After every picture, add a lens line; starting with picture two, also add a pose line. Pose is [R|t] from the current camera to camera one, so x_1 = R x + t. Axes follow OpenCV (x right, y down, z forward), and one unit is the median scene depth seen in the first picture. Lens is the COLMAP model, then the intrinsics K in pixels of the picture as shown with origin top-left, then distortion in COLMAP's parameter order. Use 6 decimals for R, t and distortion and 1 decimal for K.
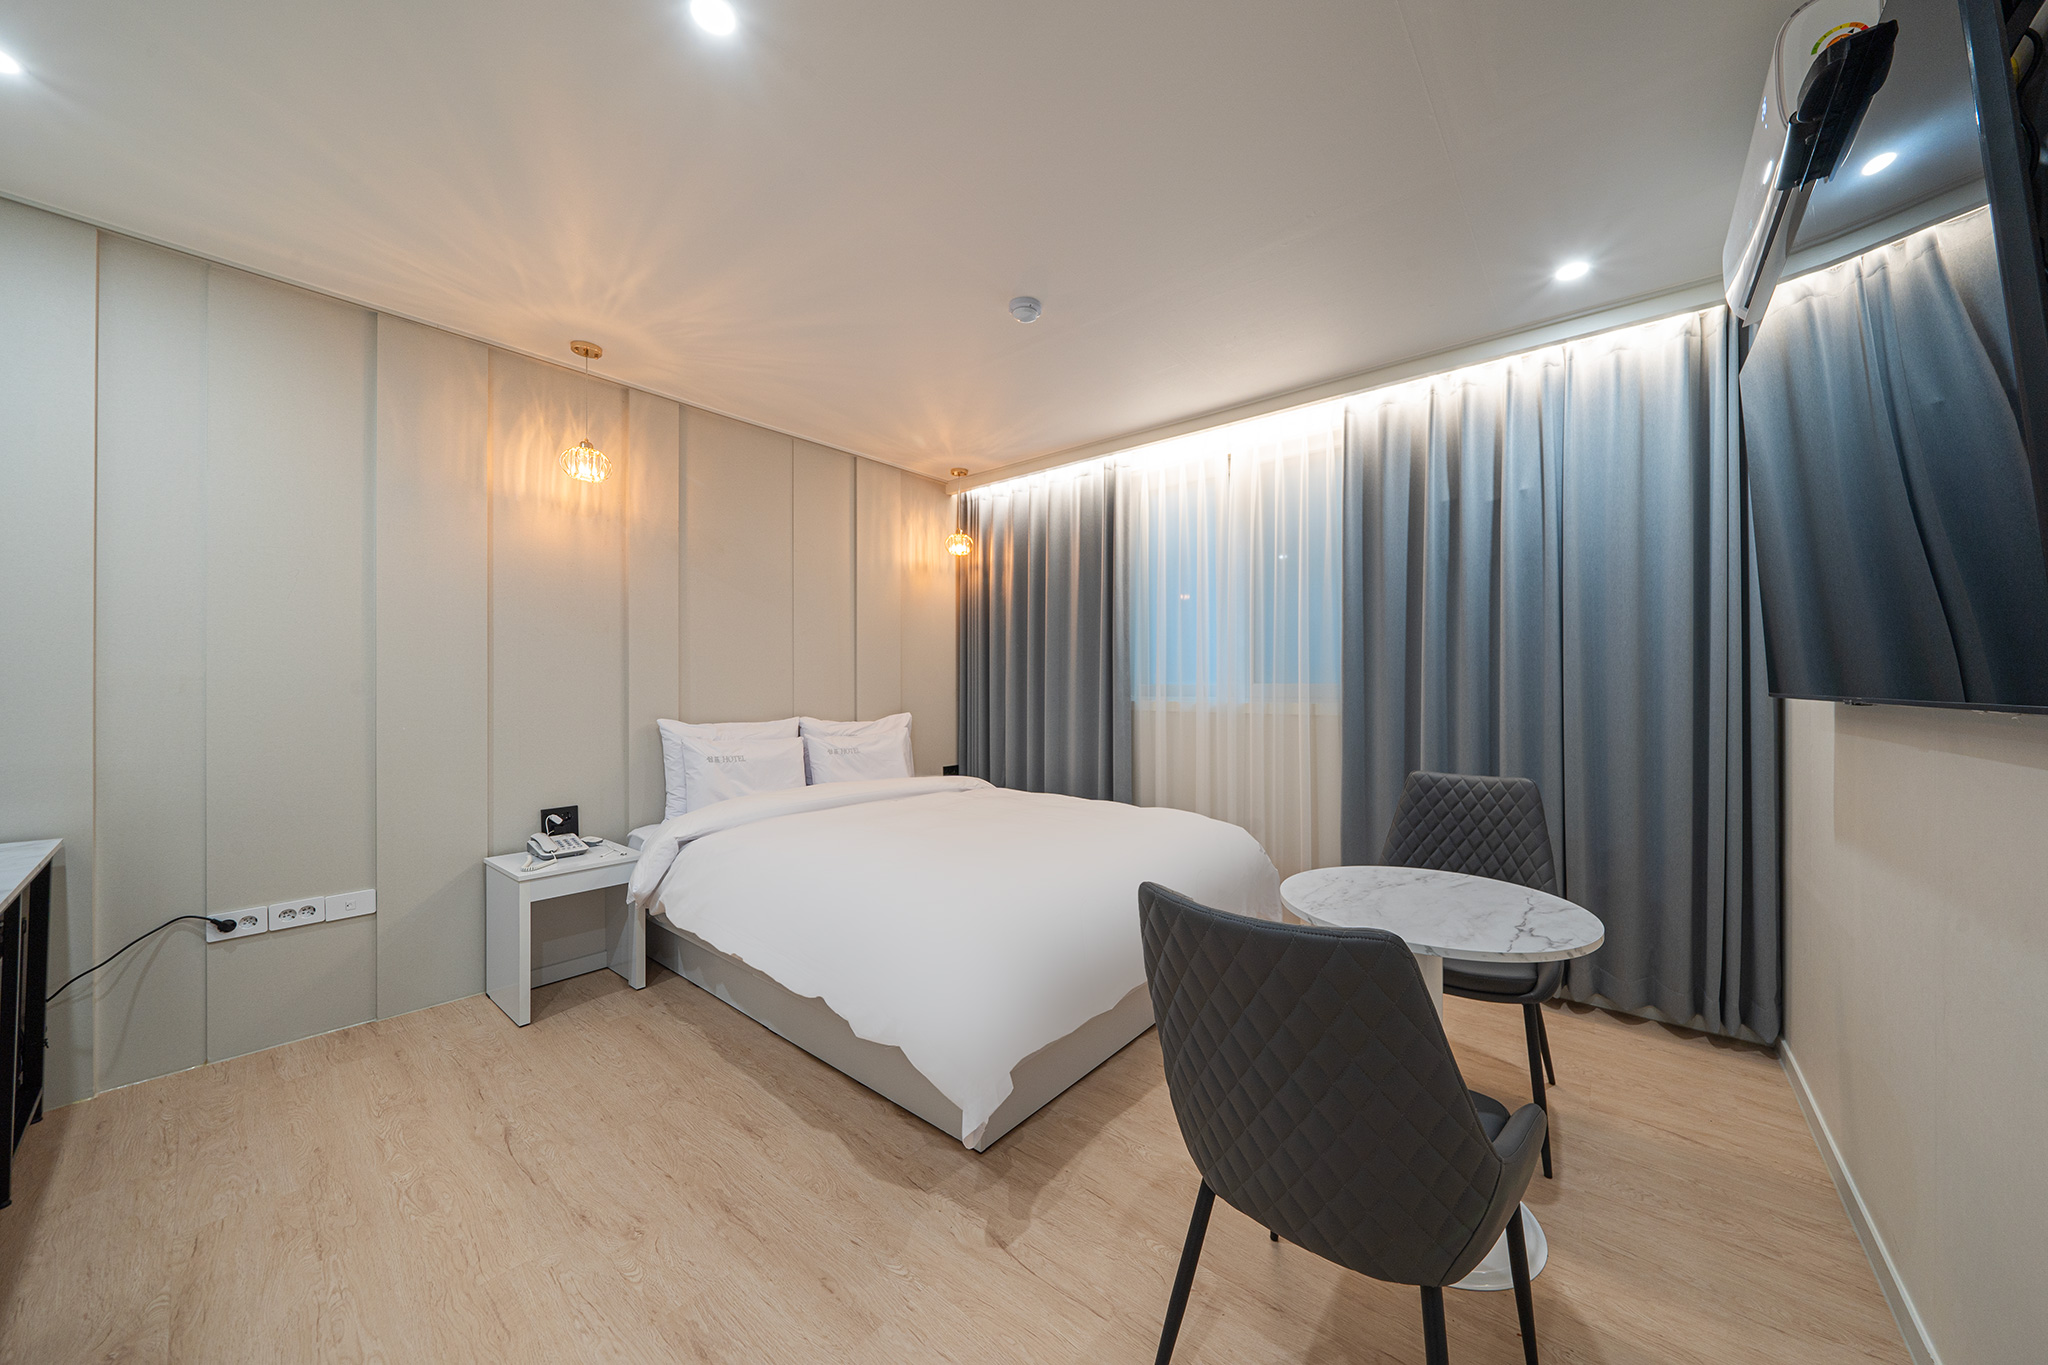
lens RADIAL K [[696.3, 0, 1031.6], [0, 696.3, 685.2], [0, 0, 1]] dist [-0.001310, -0.000006]
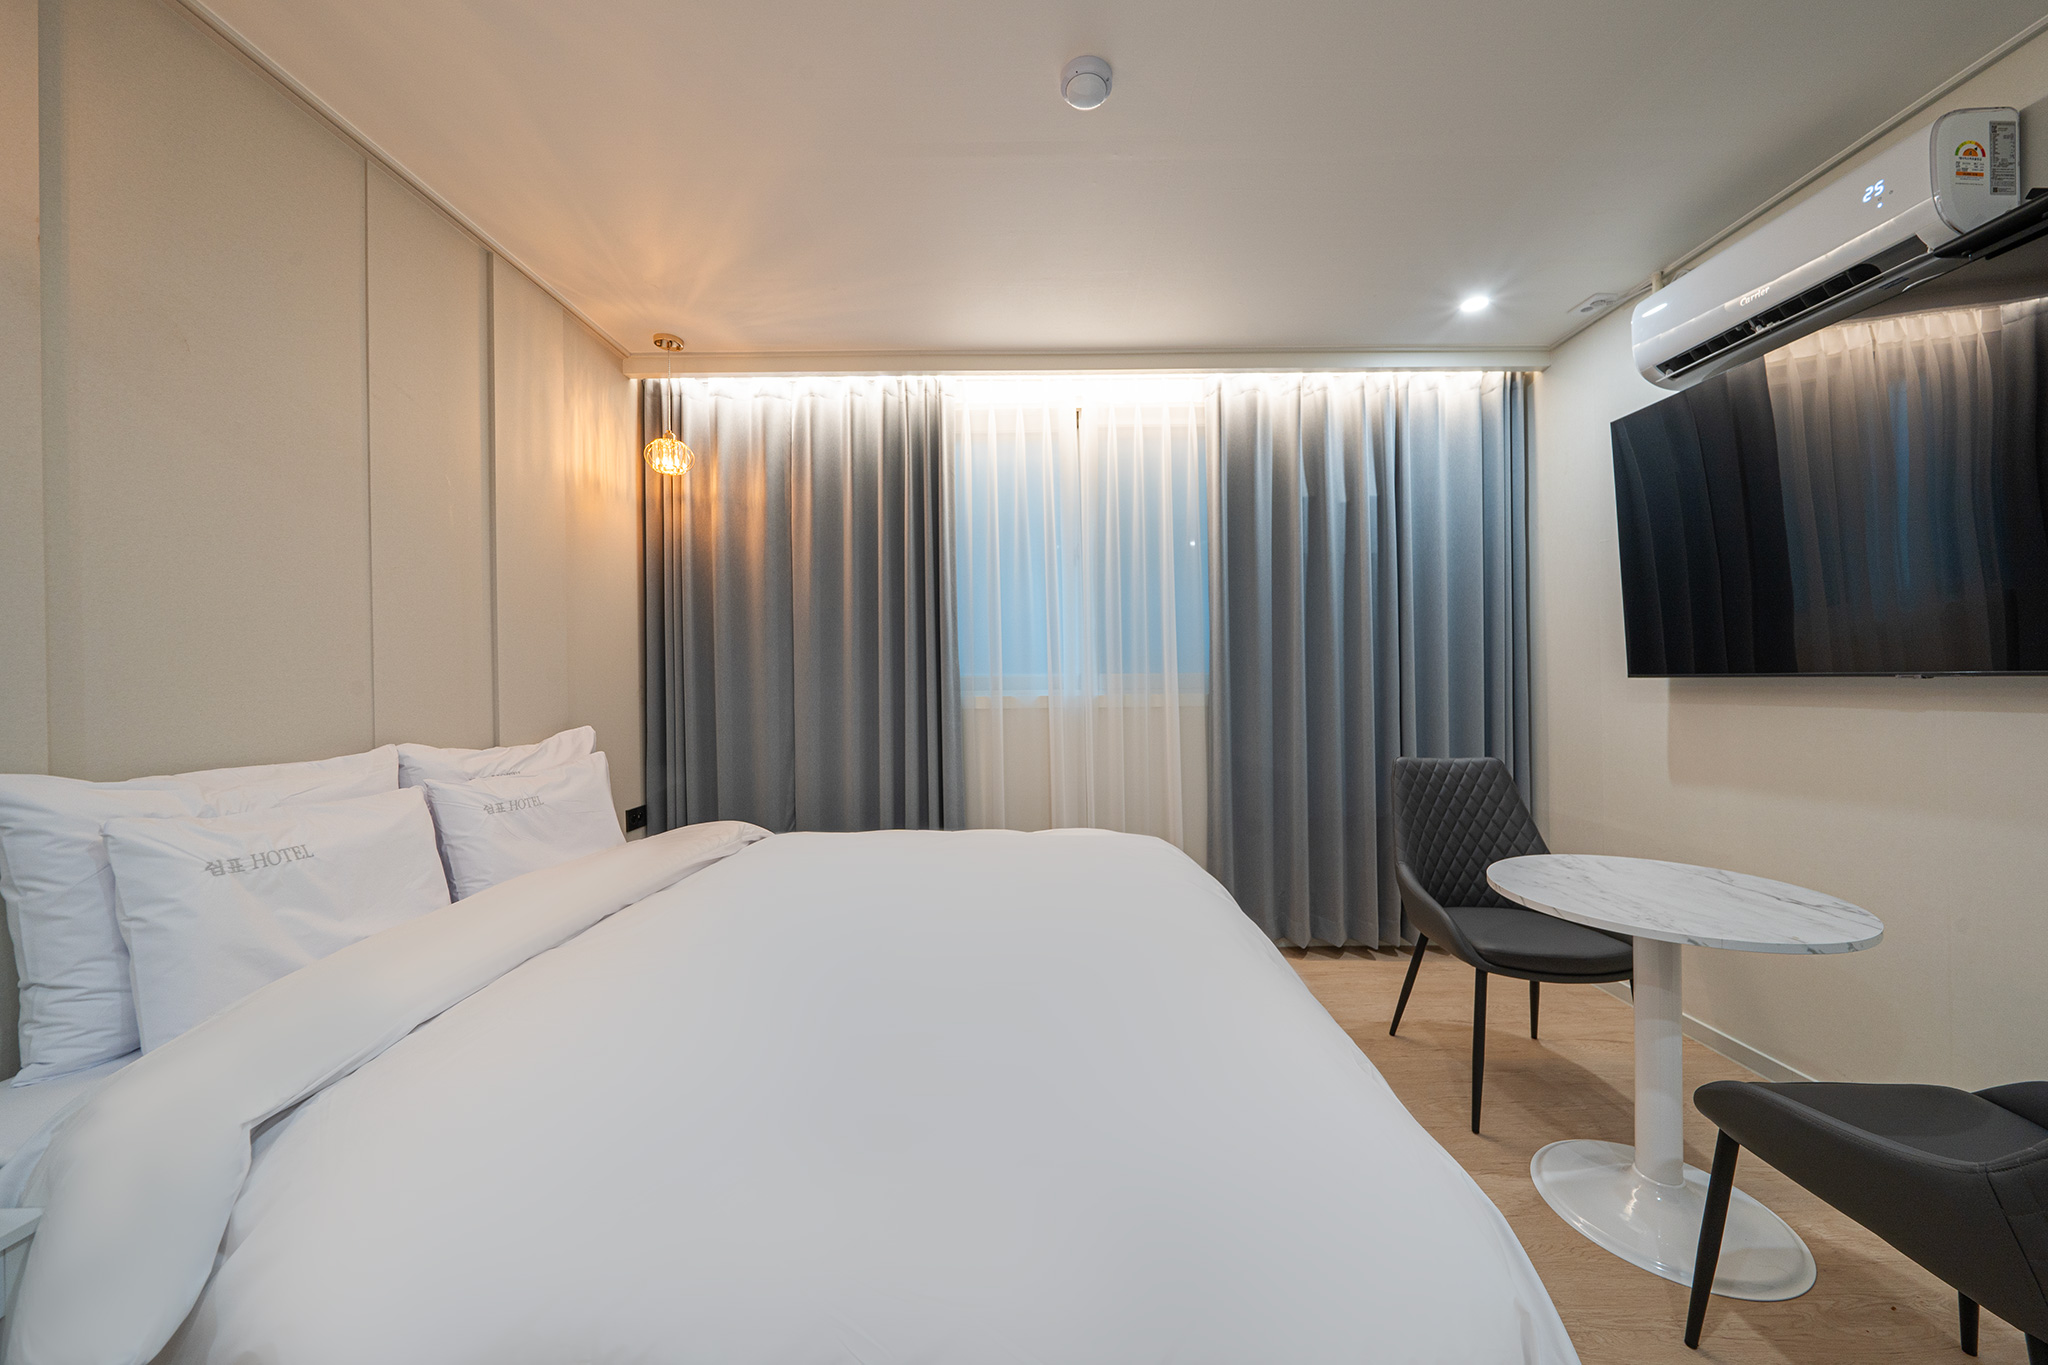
lens RADIAL K [[705.4, 0, 1024.0], [0, 705.4, 682.5], [0, 0, 1]] dist [0.007413, -0.000018]
pose [[0.769322, -0.007990, 0.638811, -0.315140], [0.008867, 0.999959, 0.001828, 0.005846], [-0.638800, 0.004258, 0.769361, 0.350256]]
